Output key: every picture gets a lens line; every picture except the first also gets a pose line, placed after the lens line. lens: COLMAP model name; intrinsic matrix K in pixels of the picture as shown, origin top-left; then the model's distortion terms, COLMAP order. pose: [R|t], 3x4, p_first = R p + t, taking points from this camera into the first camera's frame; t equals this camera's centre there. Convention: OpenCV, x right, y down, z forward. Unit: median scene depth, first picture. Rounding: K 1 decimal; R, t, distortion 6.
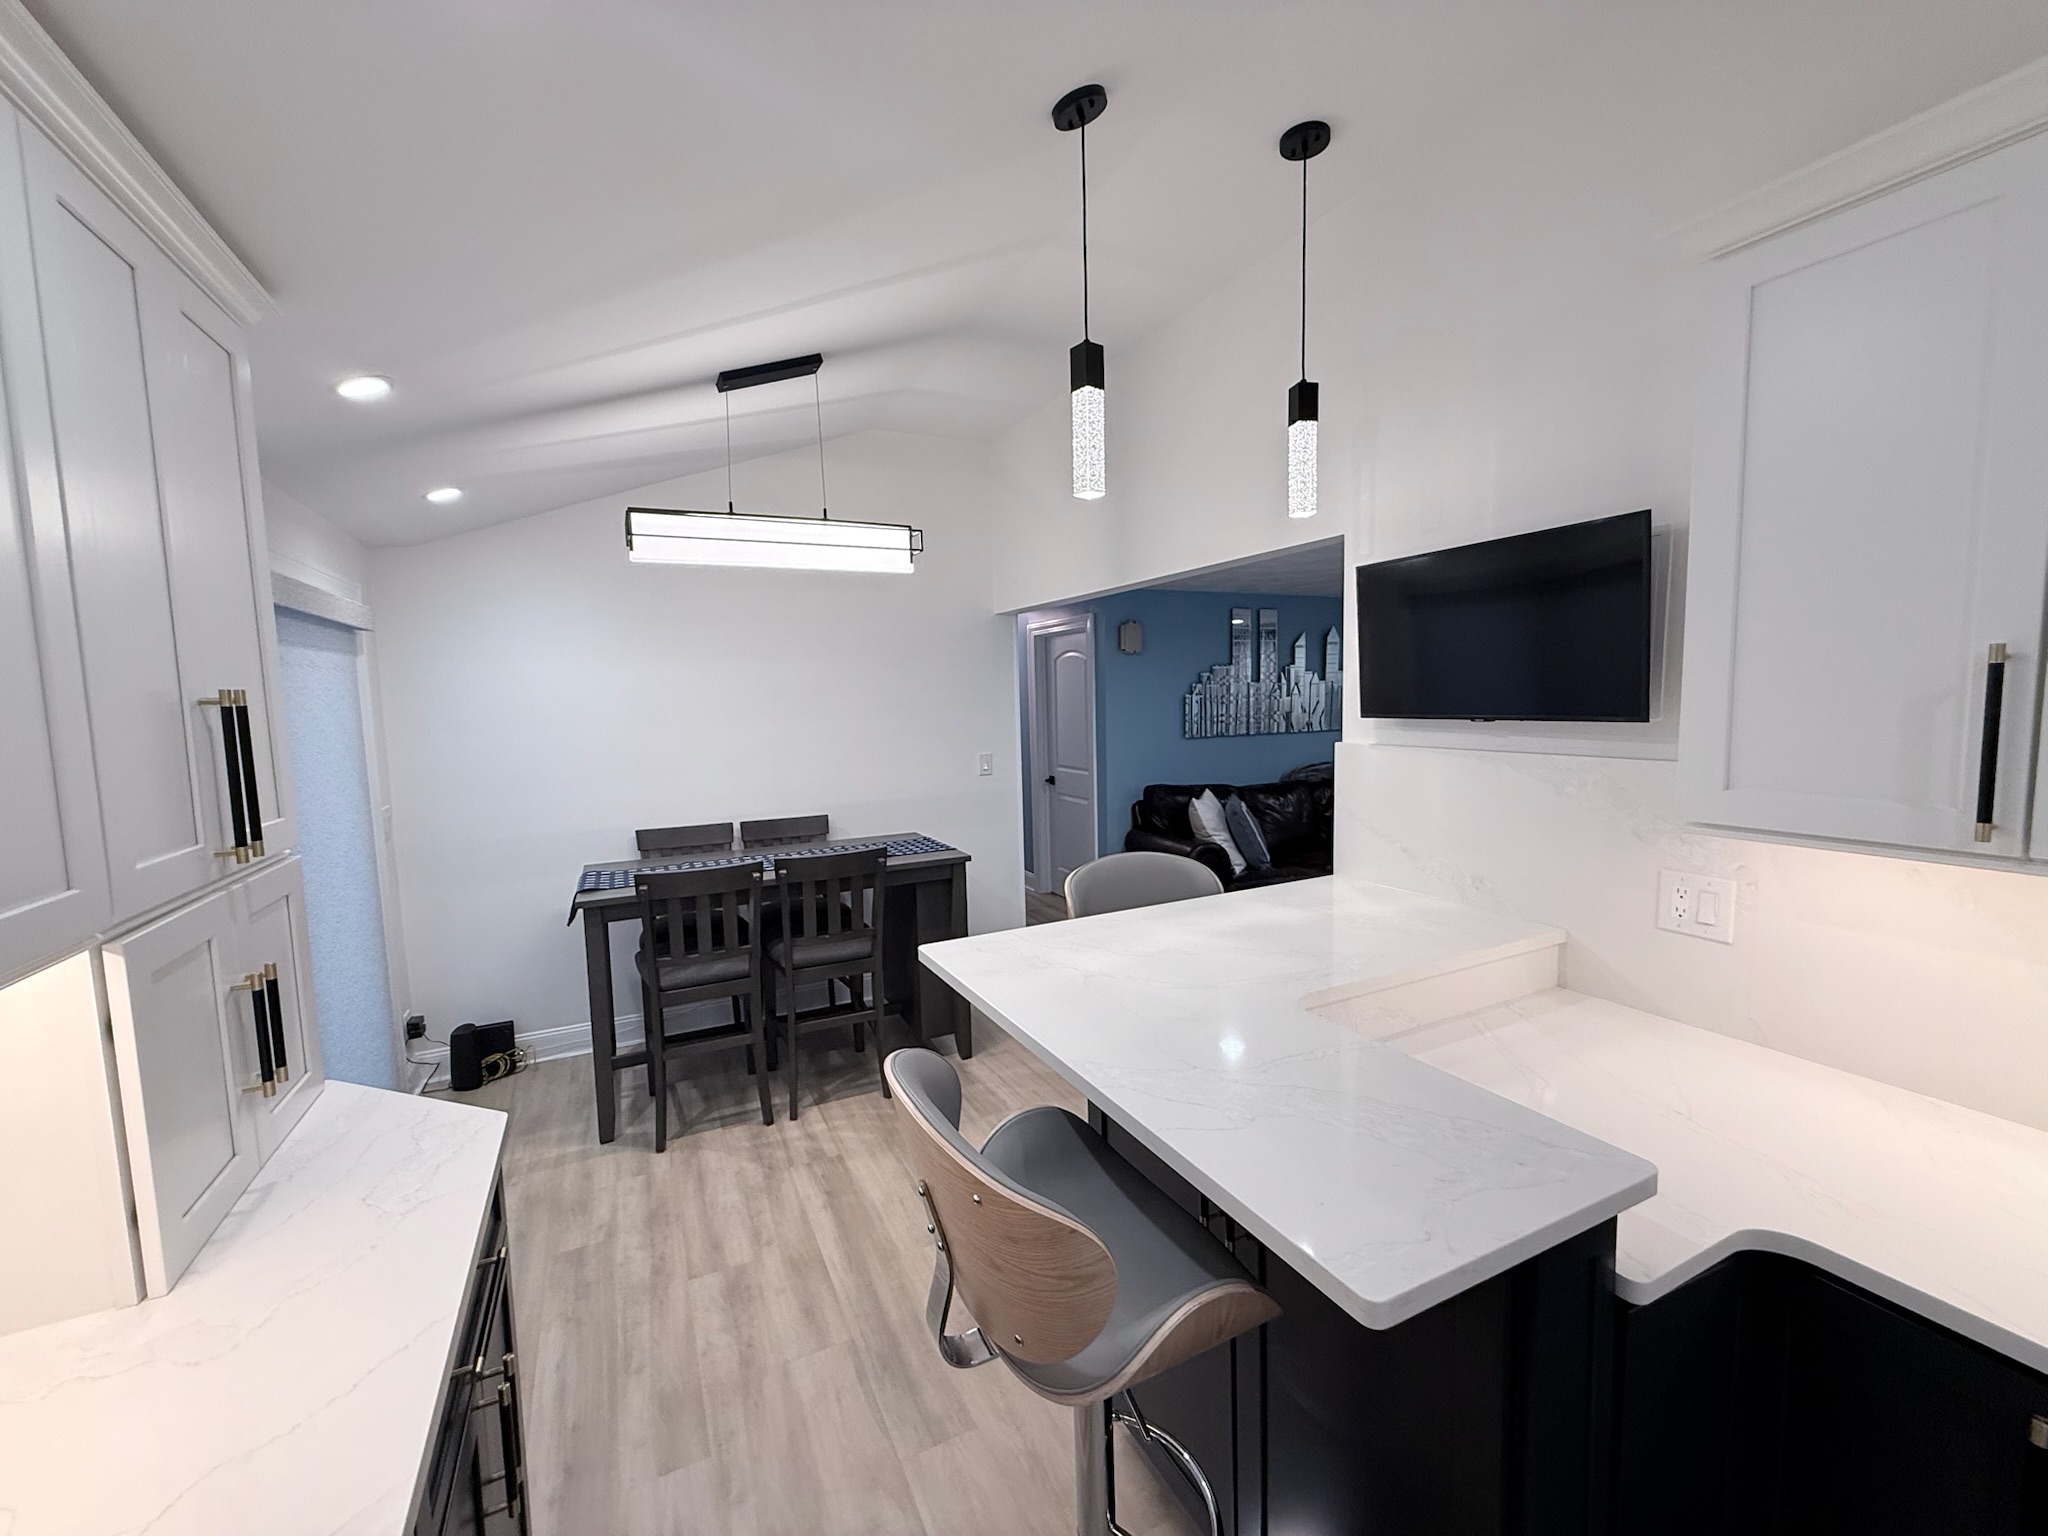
lens RADIAL K [[815.2, 0, 1017.1], [0, 815.2, 765.8], [0, 0, 1]] dist [0.001221, 0.000123]
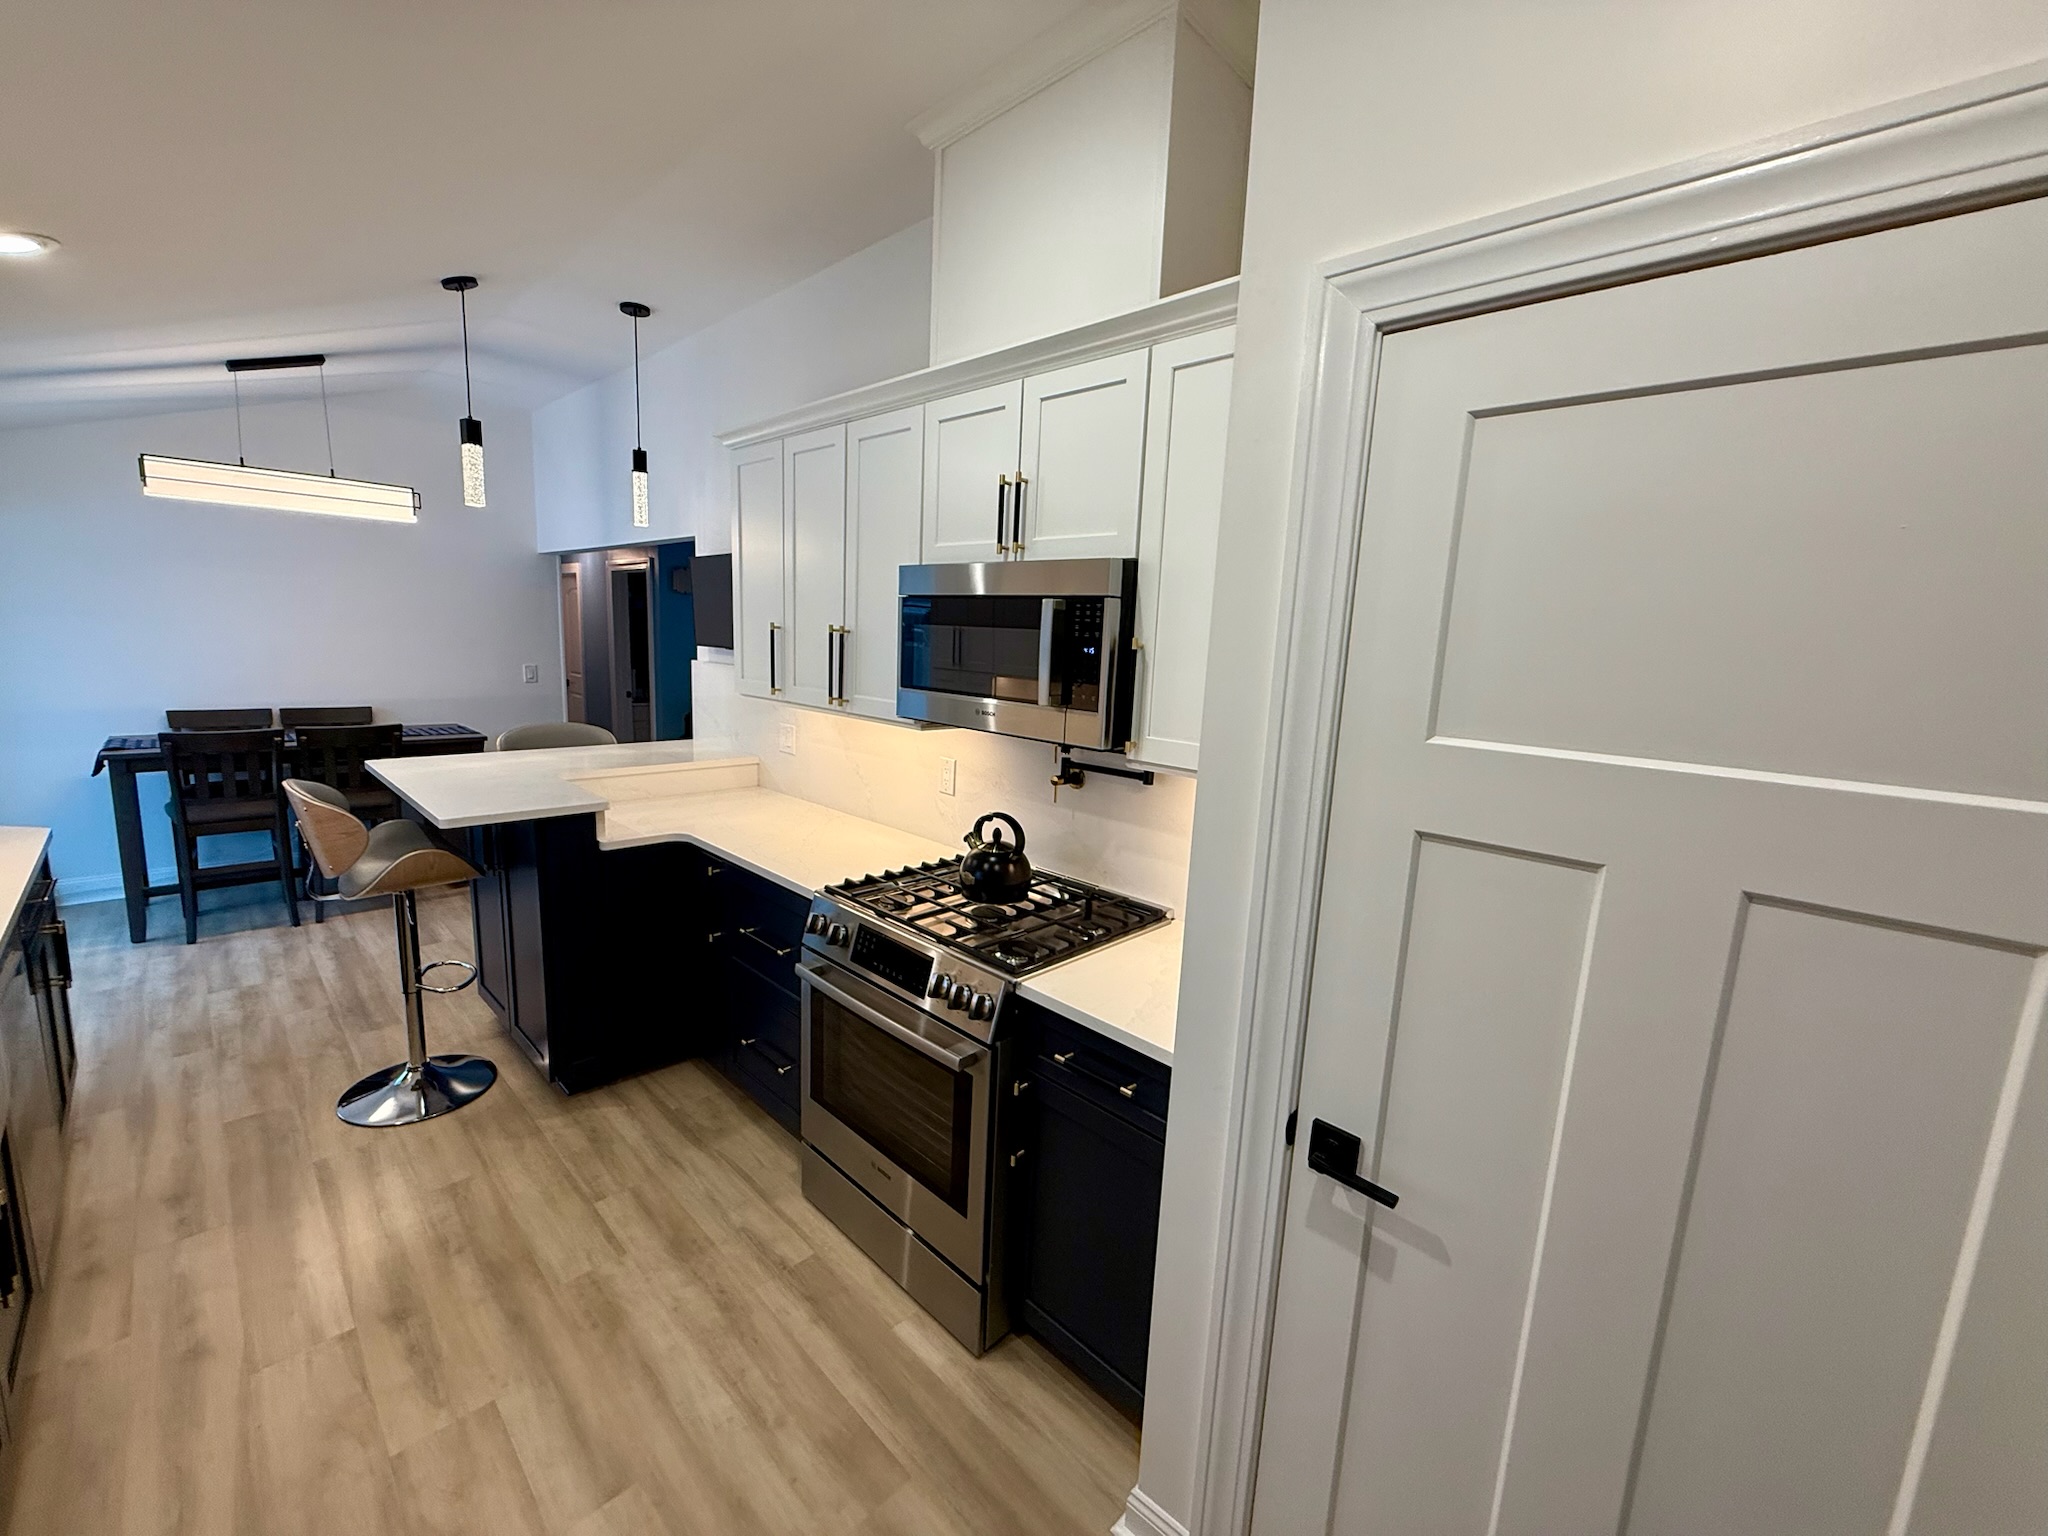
lens RADIAL K [[815.2, 0, 1017.1], [0, 815.2, 765.8], [0, 0, 1]] dist [0.001221, 0.000123]
pose [[0.940567, 0.013747, 0.339330, 0.433490], [-0.038226, 0.997116, 0.065561, 0.050131], [-0.337450, -0.074635, 0.938380, -0.791741]]
